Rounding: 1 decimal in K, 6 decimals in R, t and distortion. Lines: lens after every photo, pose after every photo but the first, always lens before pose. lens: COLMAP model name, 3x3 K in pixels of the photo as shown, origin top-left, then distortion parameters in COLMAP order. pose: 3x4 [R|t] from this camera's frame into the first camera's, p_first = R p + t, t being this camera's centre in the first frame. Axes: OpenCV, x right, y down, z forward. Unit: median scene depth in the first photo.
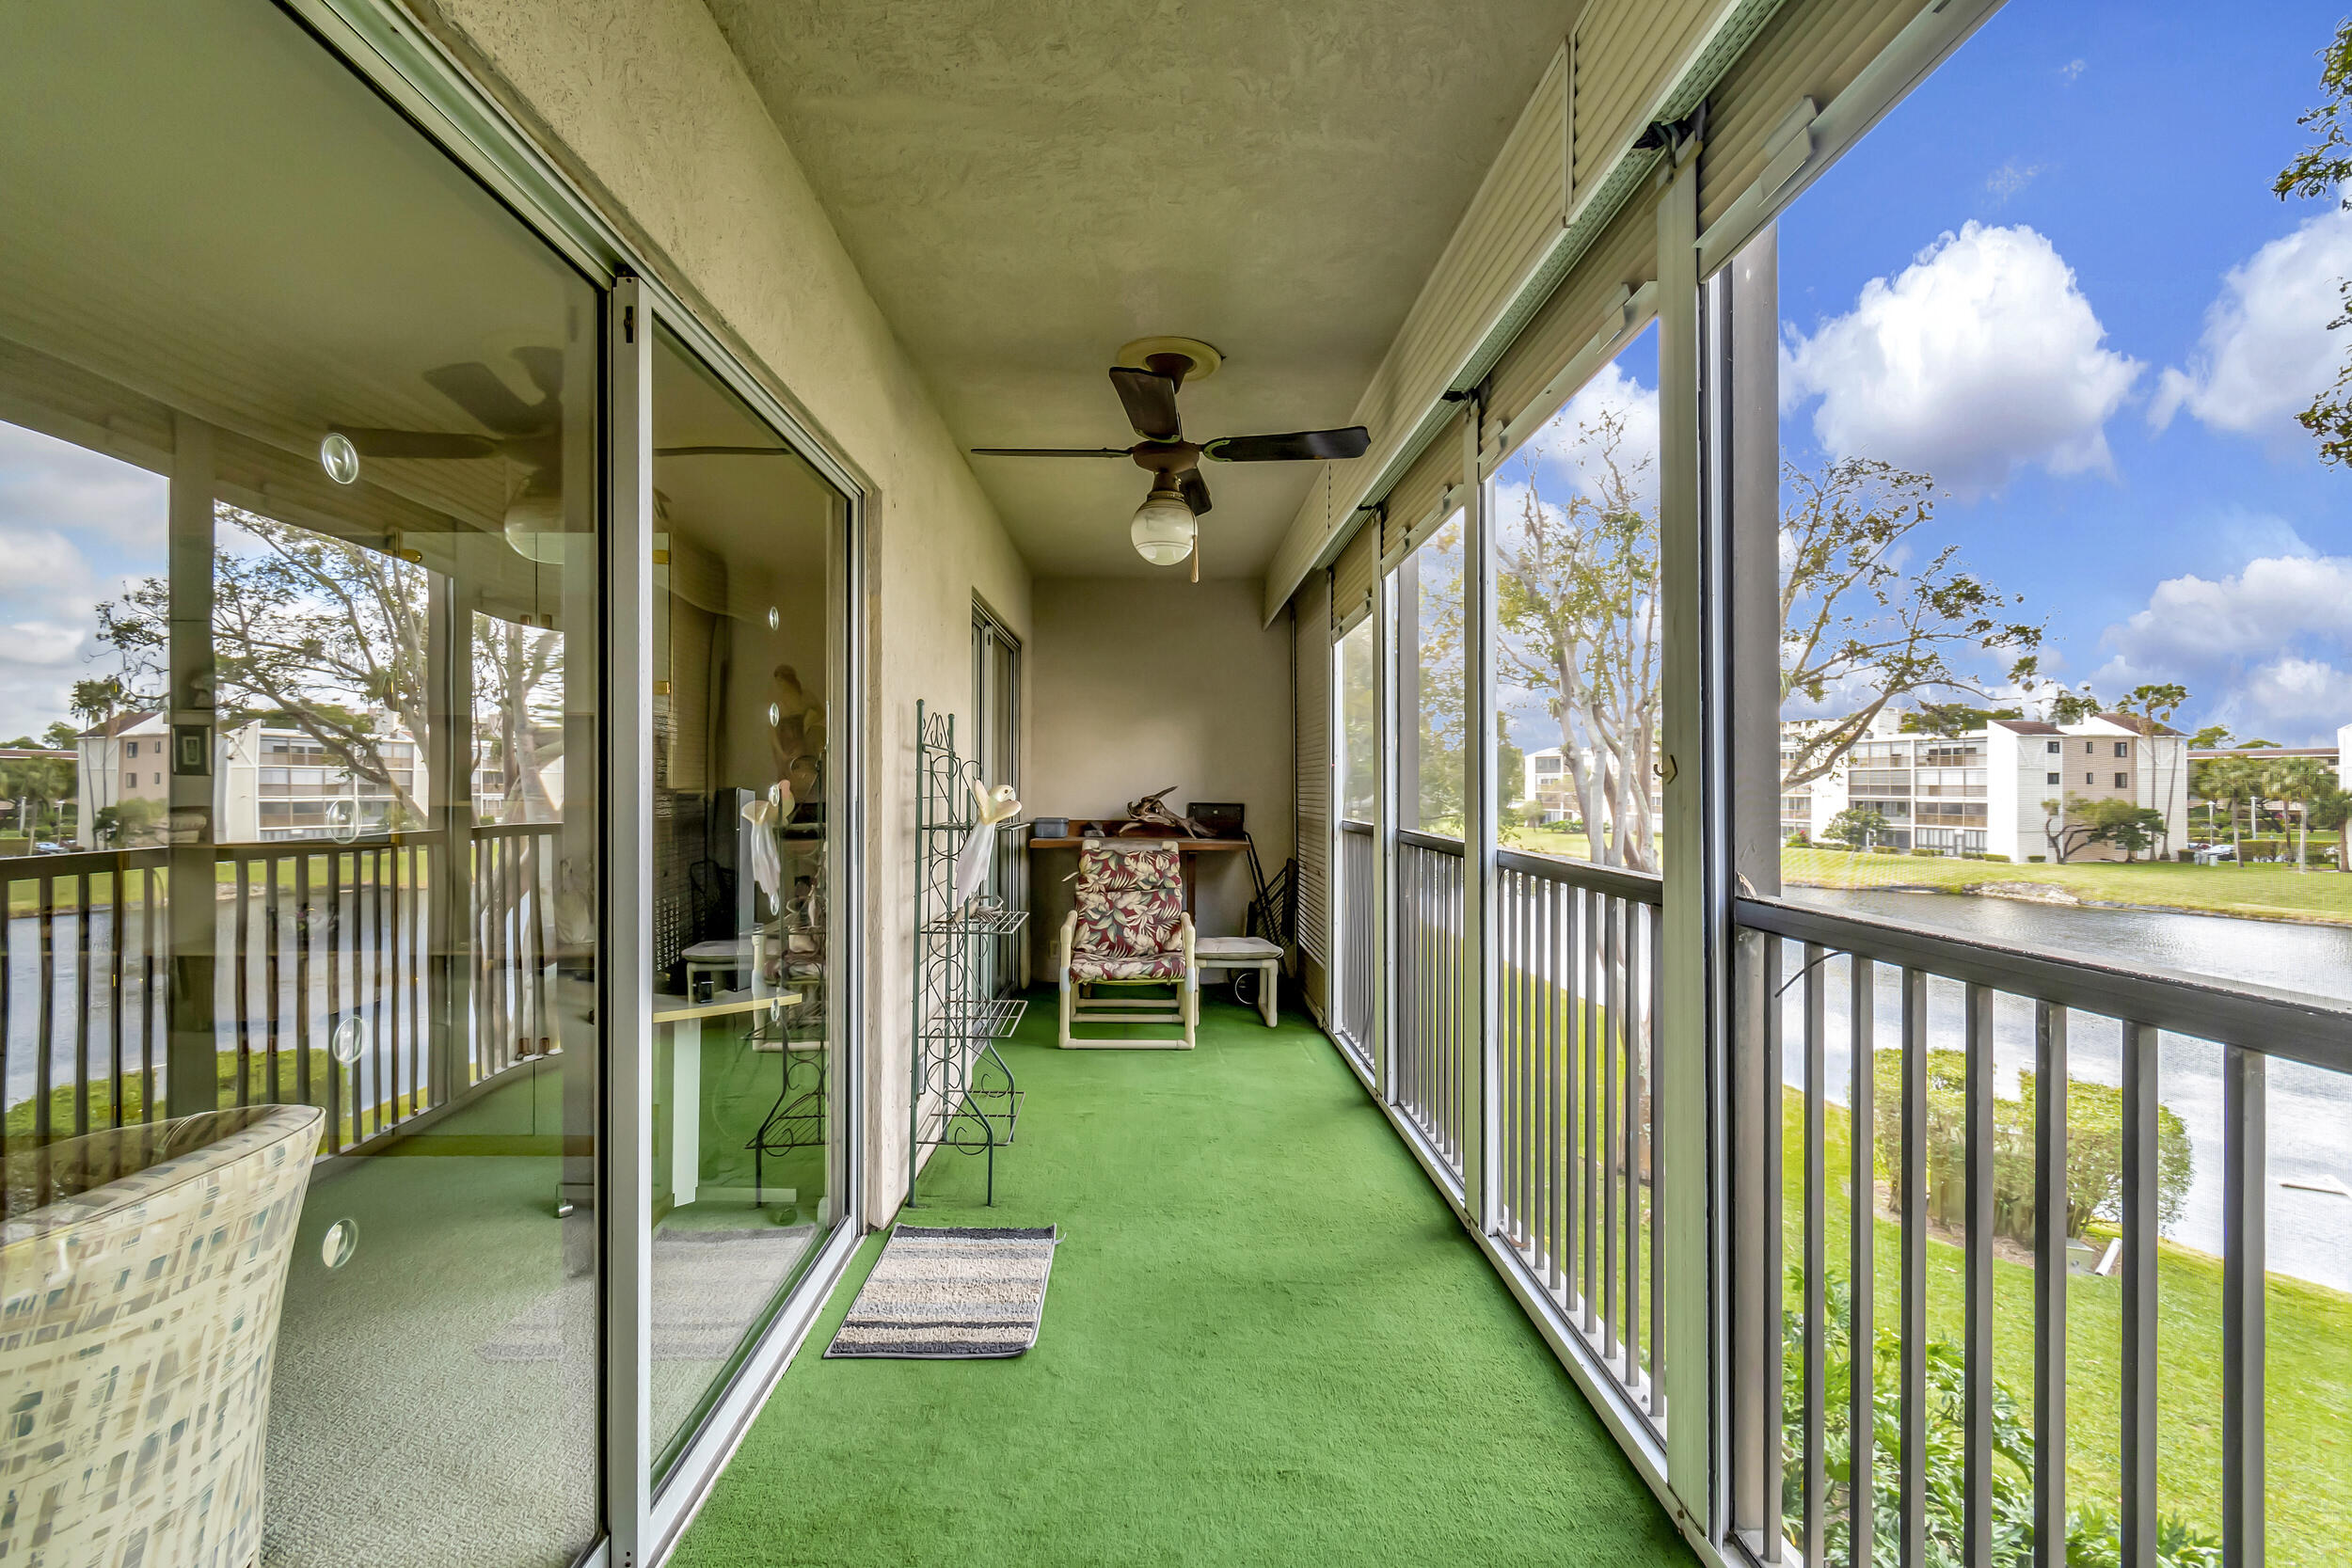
lens RADIAL K [[1052.6, 0, 1169.9], [0, 1052.6, 790.6], [0, 0, 1]] dist [0.003799, -0.001520]
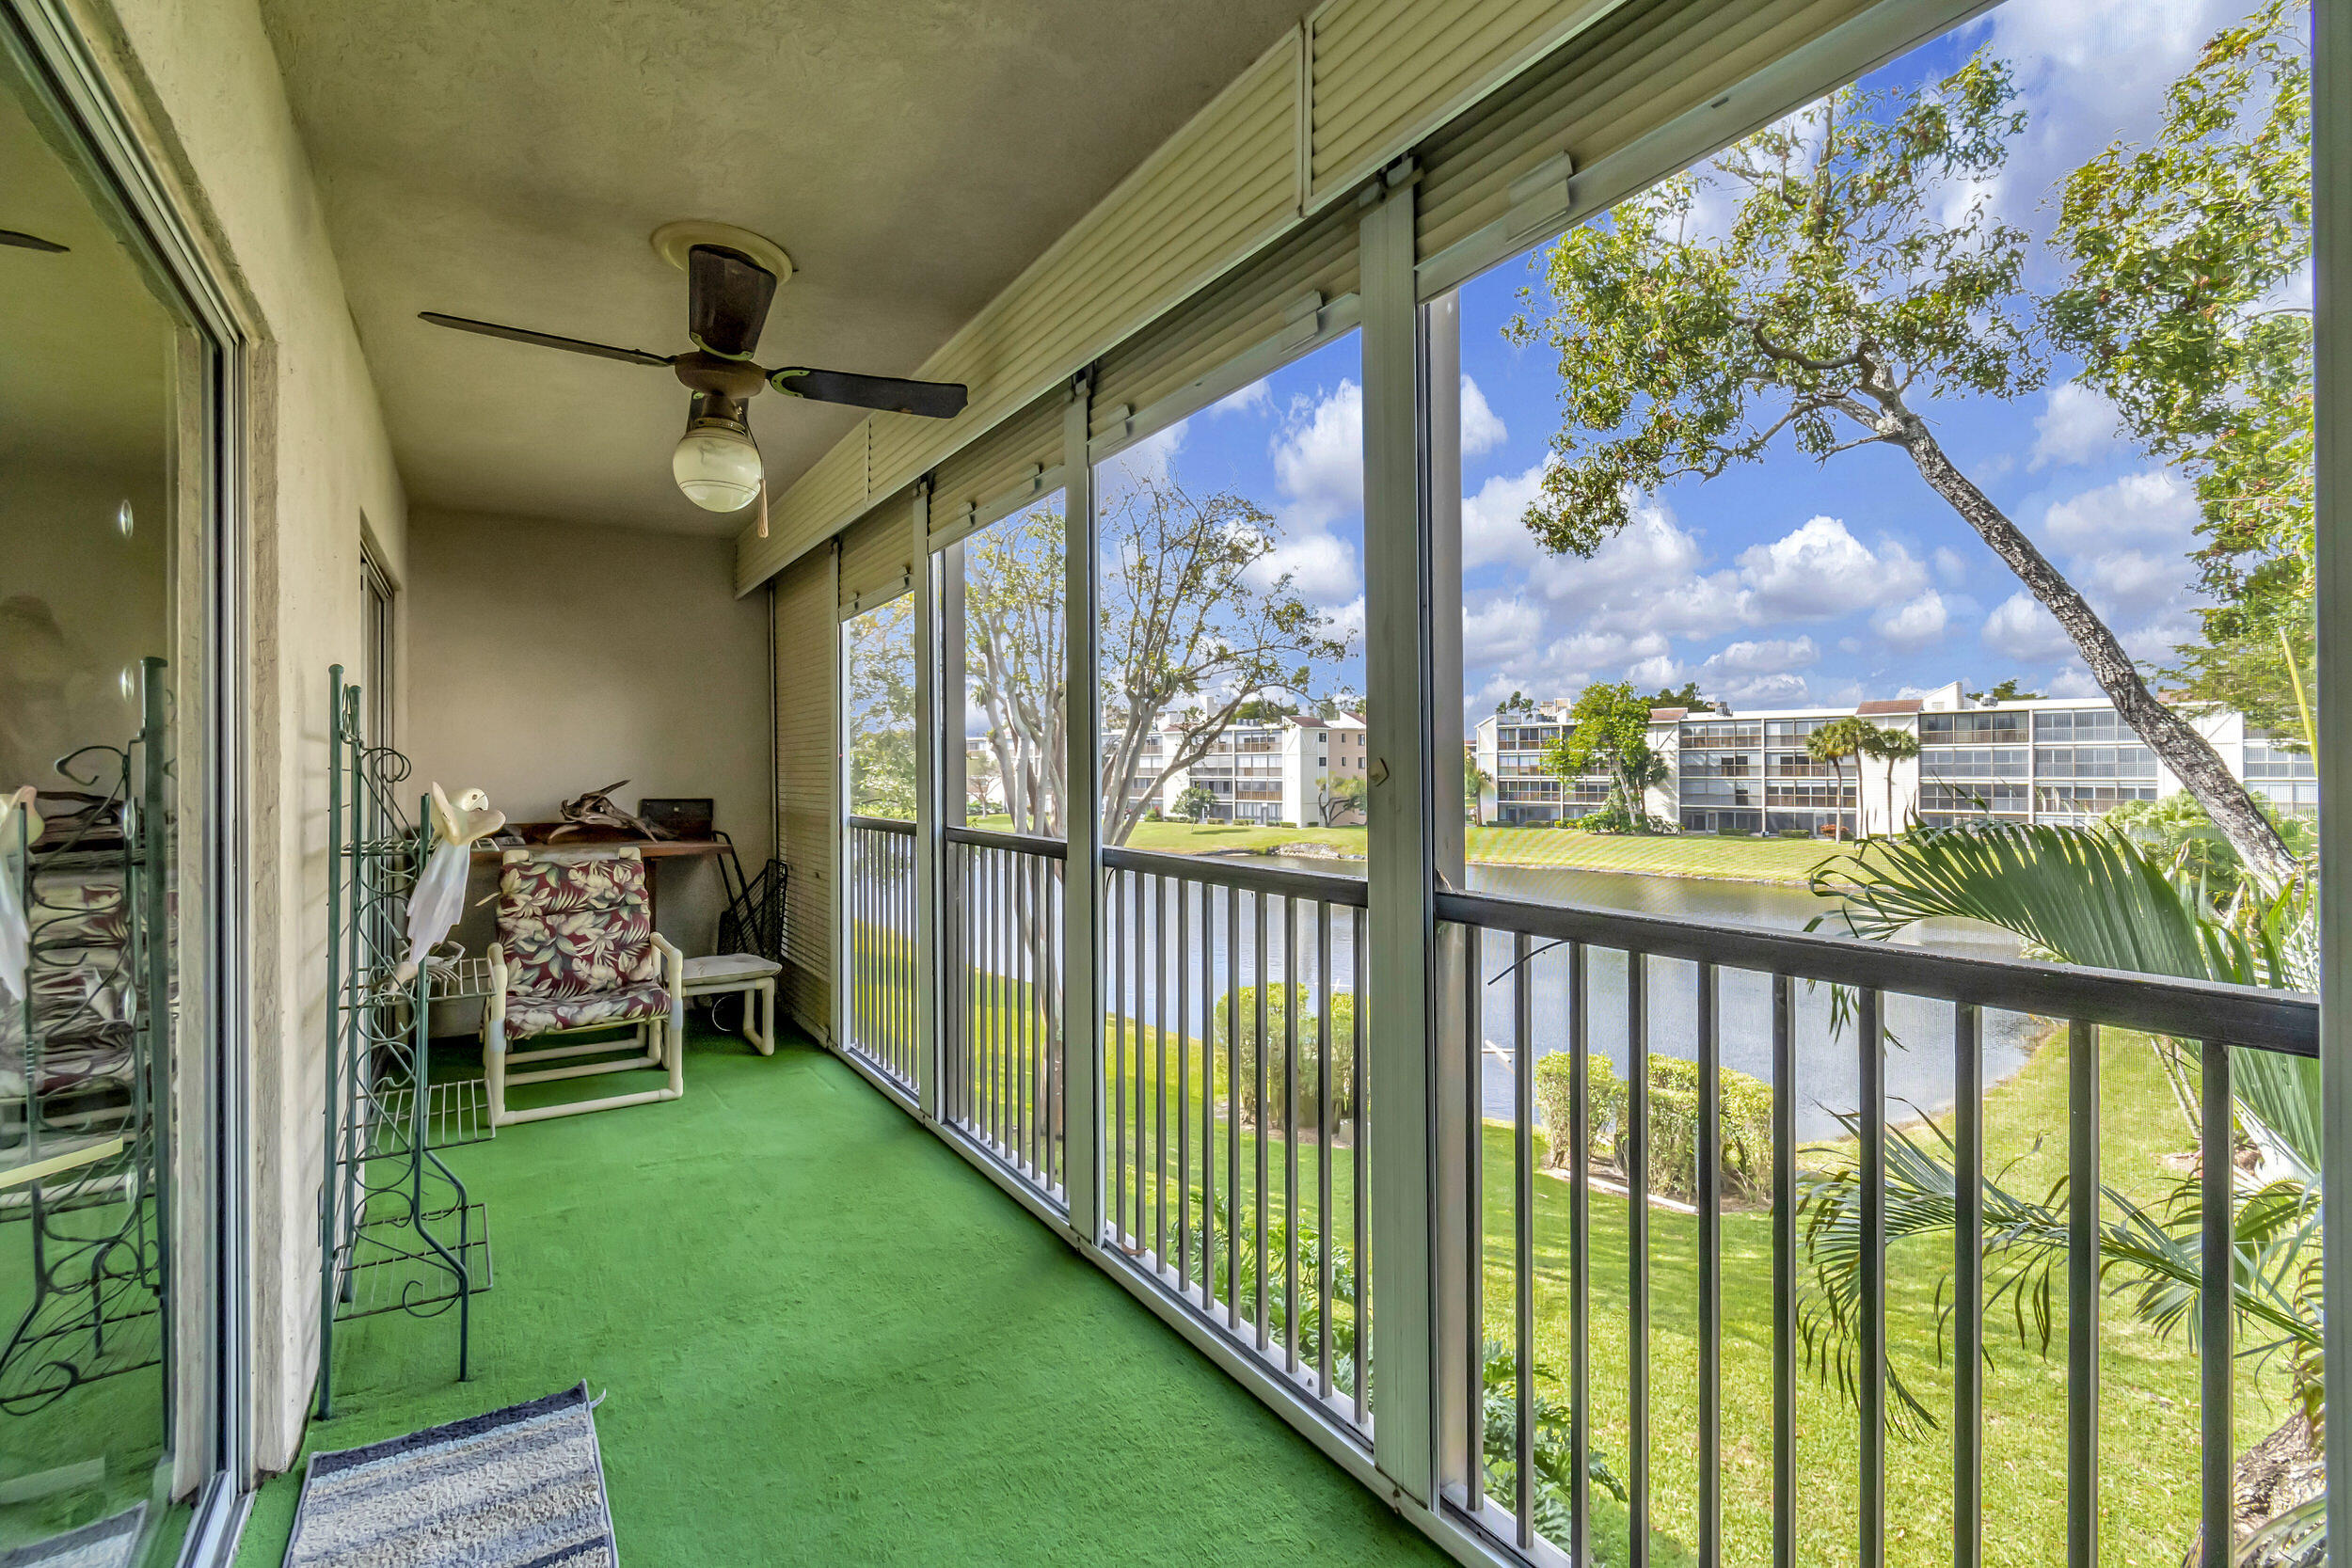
lens RADIAL K [[1052.6, 0, 1176.2], [0, 1052.6, 773.2], [0, 0, 1]] dist [0.003799, -0.001520]
pose [[0.846038, -0.006937, 0.533078, -0.072819], [0.007524, 0.999971, 0.001070, -0.006903], [-0.533070, 0.003106, 0.846066, 0.072203]]
